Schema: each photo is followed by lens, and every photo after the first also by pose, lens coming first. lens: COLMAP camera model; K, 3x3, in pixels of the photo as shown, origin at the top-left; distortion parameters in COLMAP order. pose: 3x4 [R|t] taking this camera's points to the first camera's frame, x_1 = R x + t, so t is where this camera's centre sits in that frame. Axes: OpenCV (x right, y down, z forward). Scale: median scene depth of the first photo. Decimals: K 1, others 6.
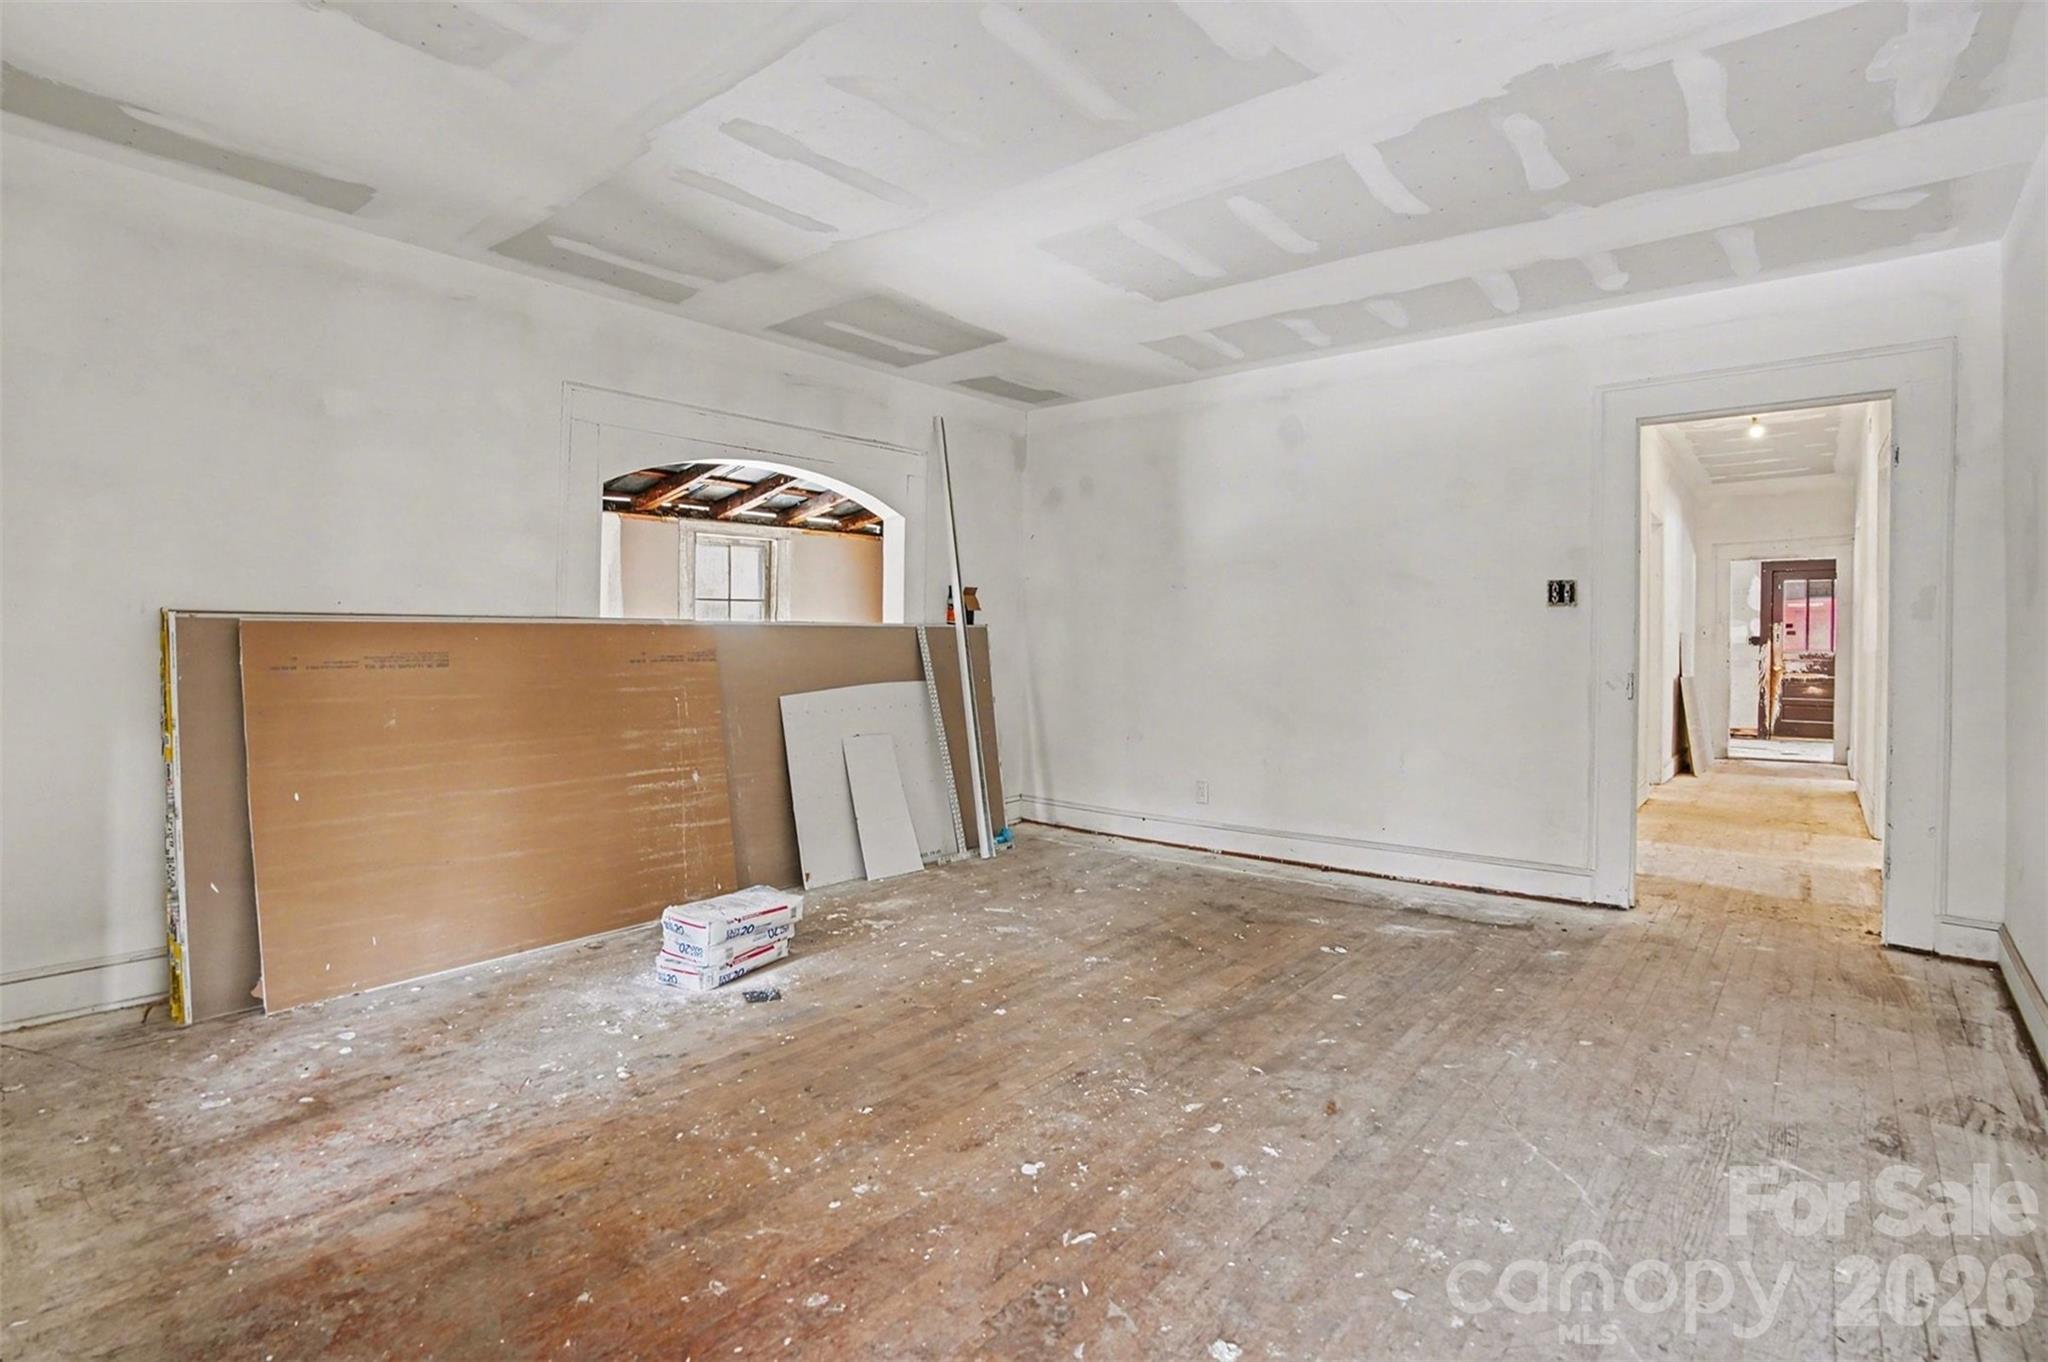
lens RADIAL K [[958.6, 0, 1024.0], [0, 958.6, 681.0], [0, 0, 1]] dist [-0.075055, 0.032239]
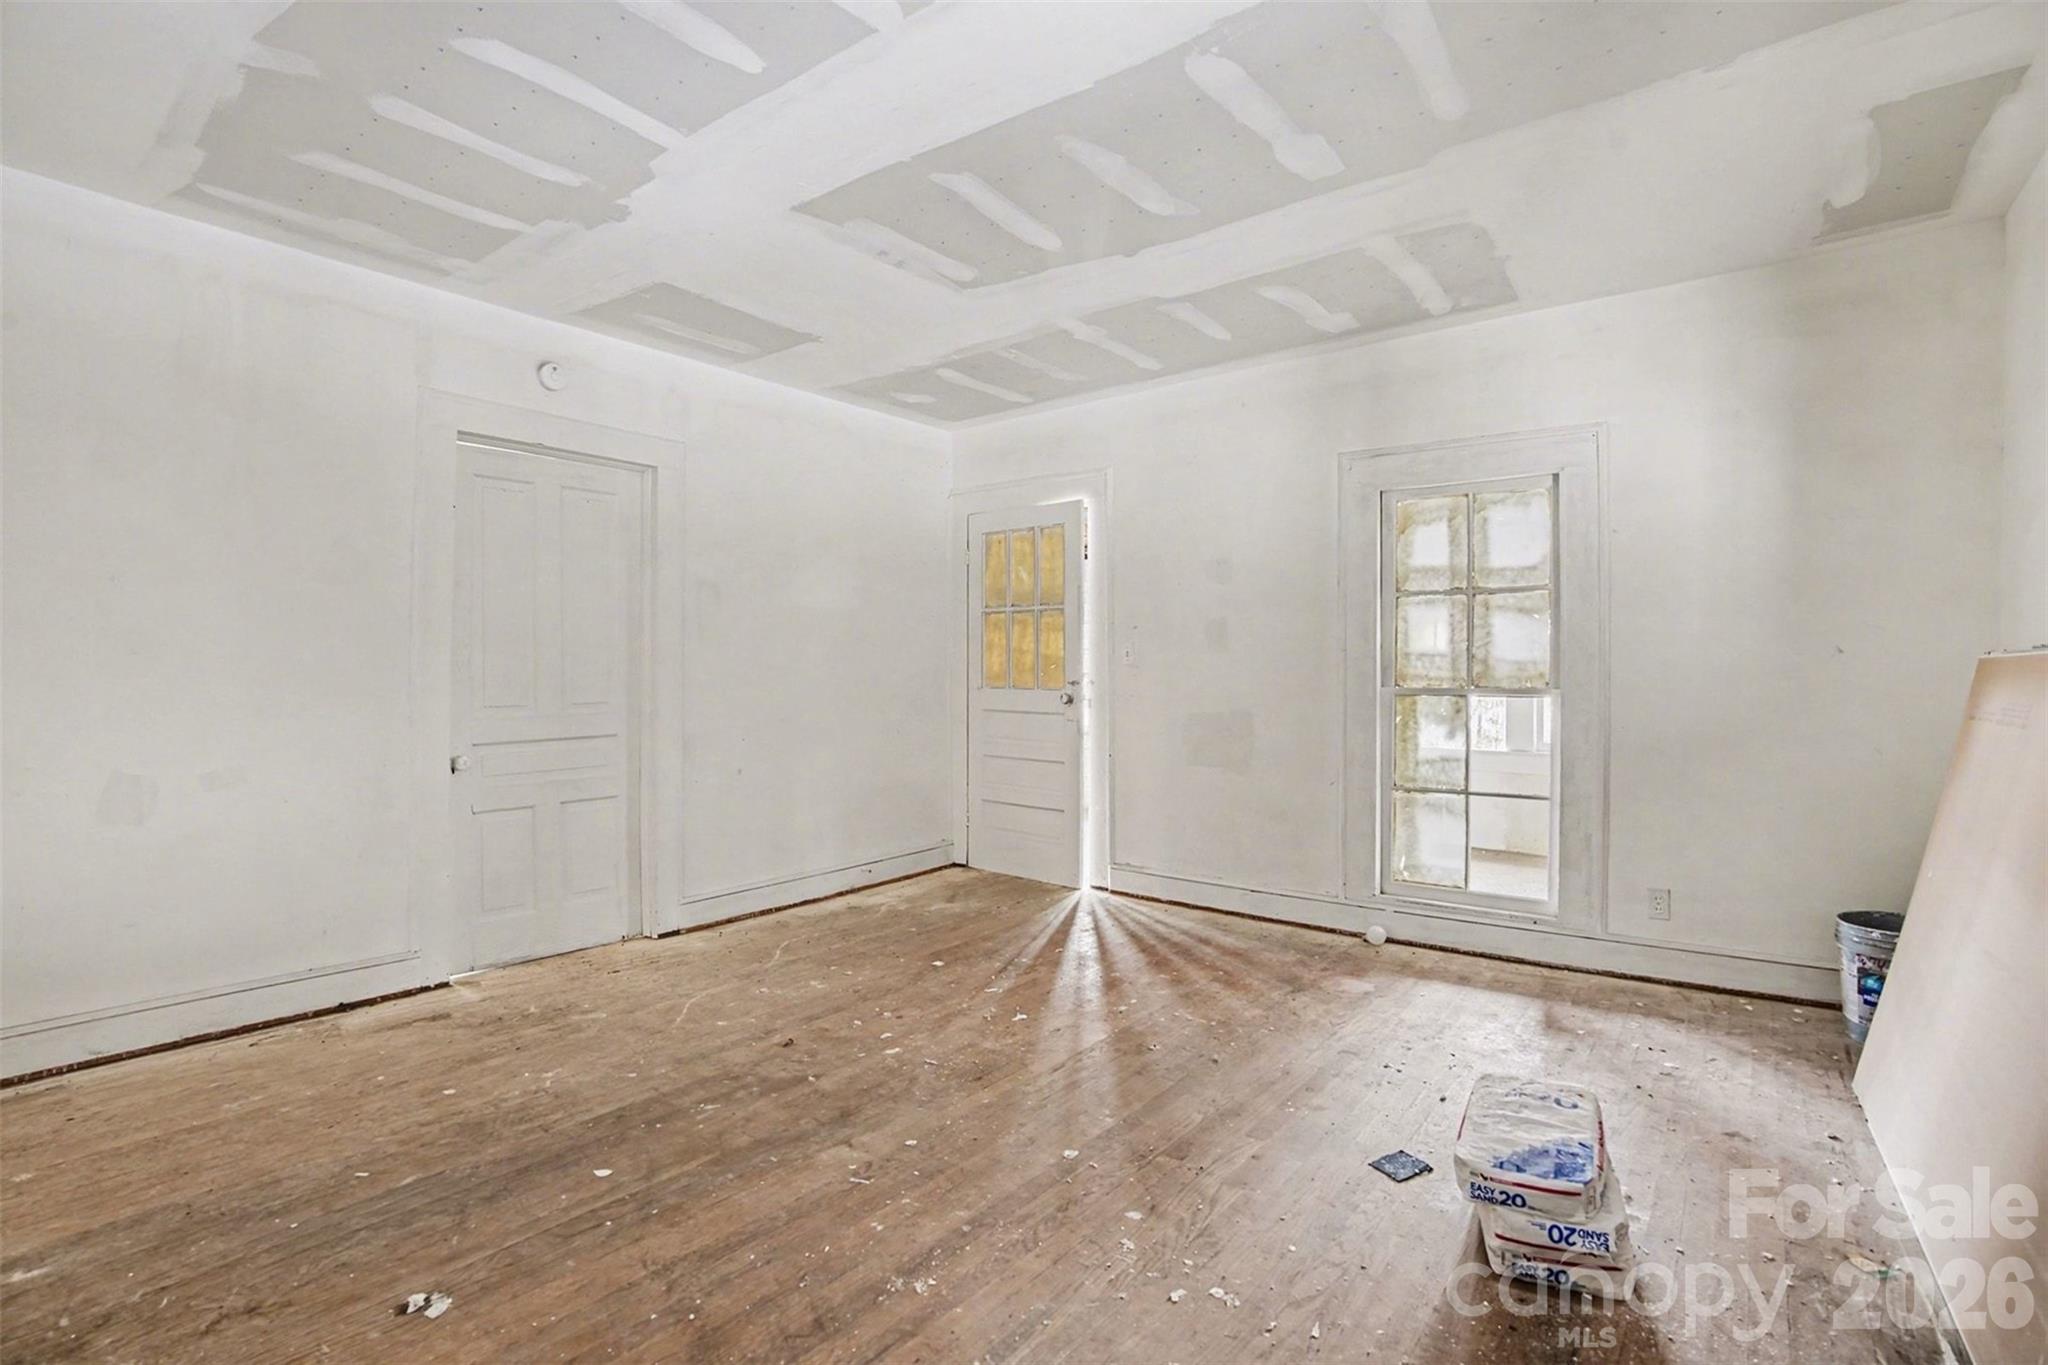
lens RADIAL K [[958.6, 0, 1024.0], [0, 958.6, 682.5], [0, 0, 1]] dist [-0.075055, 0.032239]
pose [[-0.999395, -0.004811, -0.034447, 0.047397], [-0.006710, 0.998451, 0.055236, -0.094179], [0.034128, 0.055434, -0.997879, 2.037330]]
